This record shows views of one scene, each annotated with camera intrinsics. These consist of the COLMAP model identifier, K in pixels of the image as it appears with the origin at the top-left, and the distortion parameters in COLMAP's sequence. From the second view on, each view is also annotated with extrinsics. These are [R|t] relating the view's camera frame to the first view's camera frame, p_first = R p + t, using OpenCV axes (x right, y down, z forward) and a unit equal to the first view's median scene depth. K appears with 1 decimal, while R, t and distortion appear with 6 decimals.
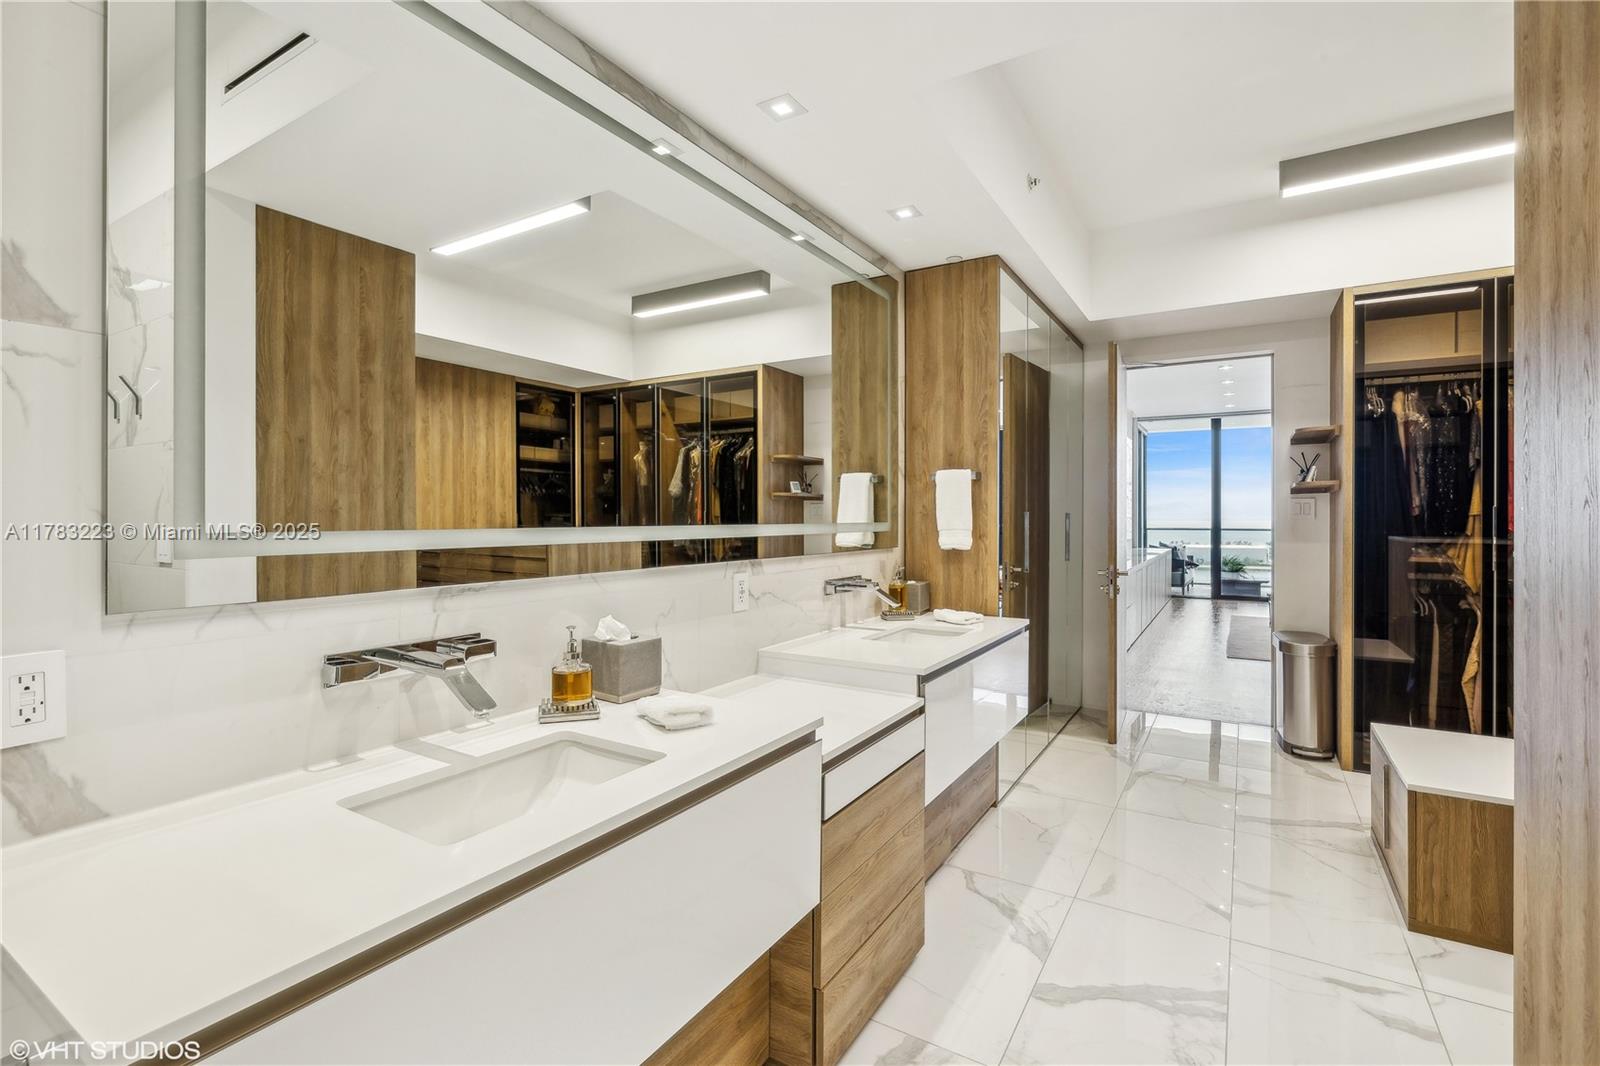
lens RADIAL K [[734.8, 0, 792.7], [0, 734.8, 521.9], [0, 0, 1]] dist [-0.001198, -0.000067]
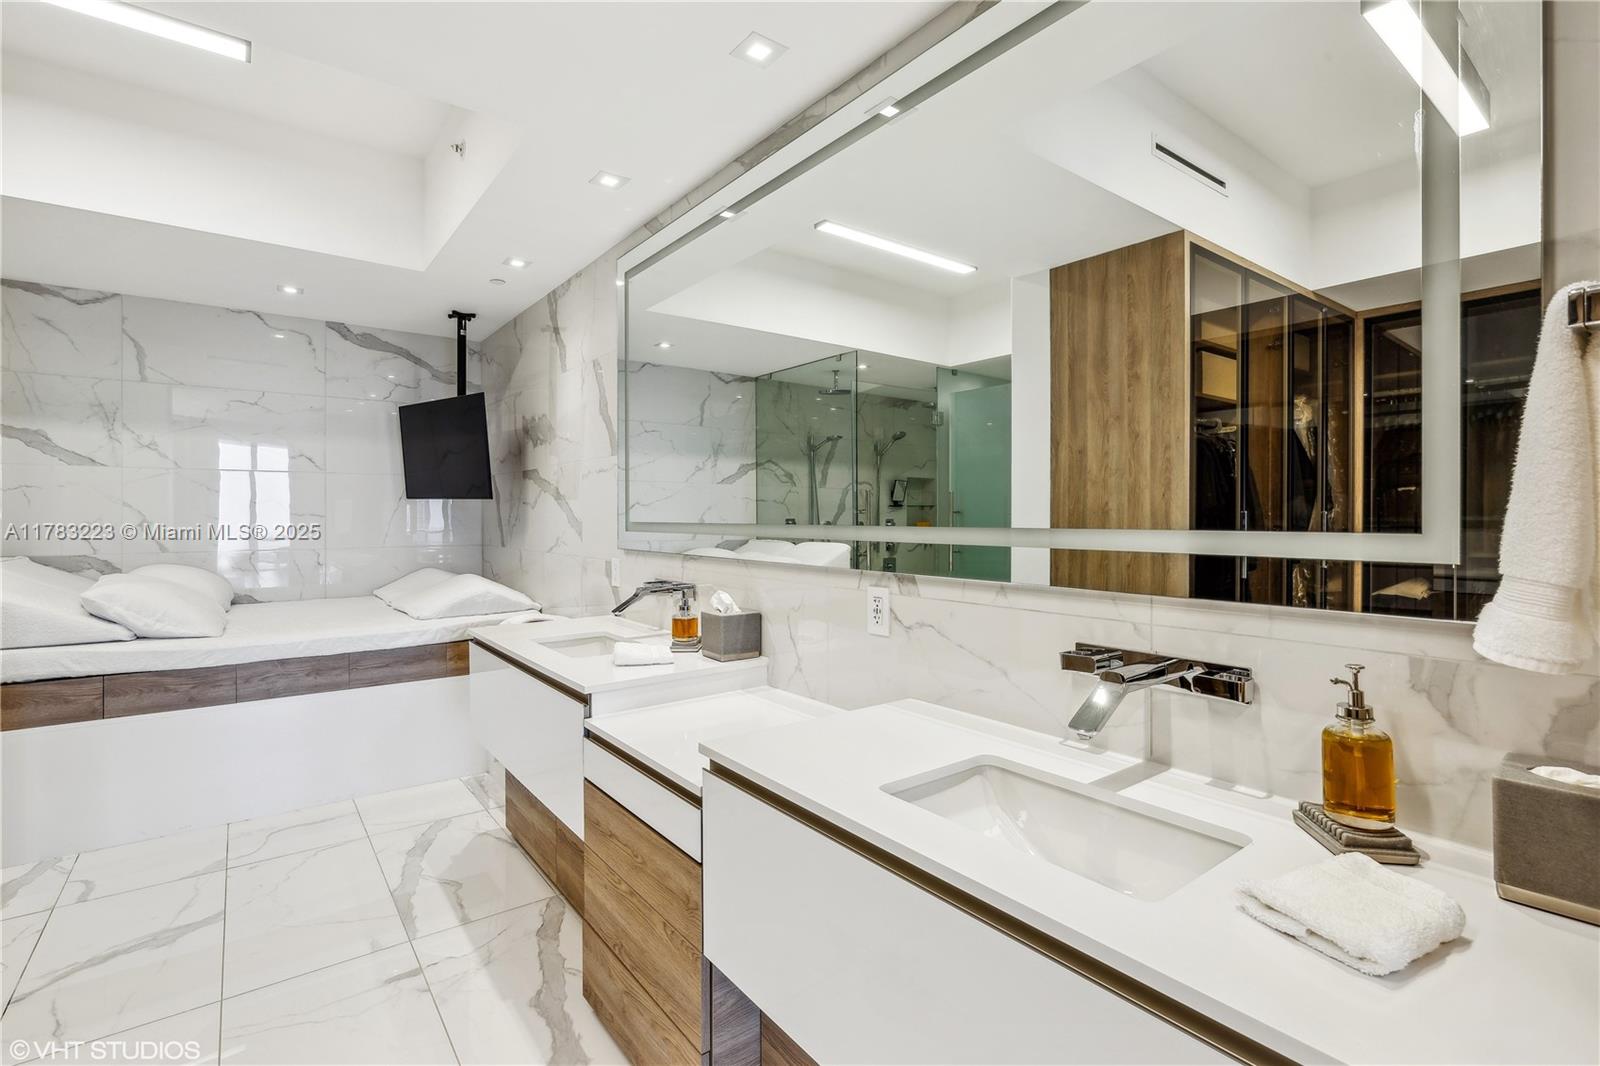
lens RADIAL K [[734.8, 0, 791.6], [0, 734.8, 525.2], [0, 0, 1]] dist [-0.001198, -0.000067]
pose [[-0.352488, 0.008612, -0.935777, 0.564128], [-0.006984, 0.999906, 0.011833, -0.004867], [0.935790, 0.010707, -0.352395, 0.955789]]
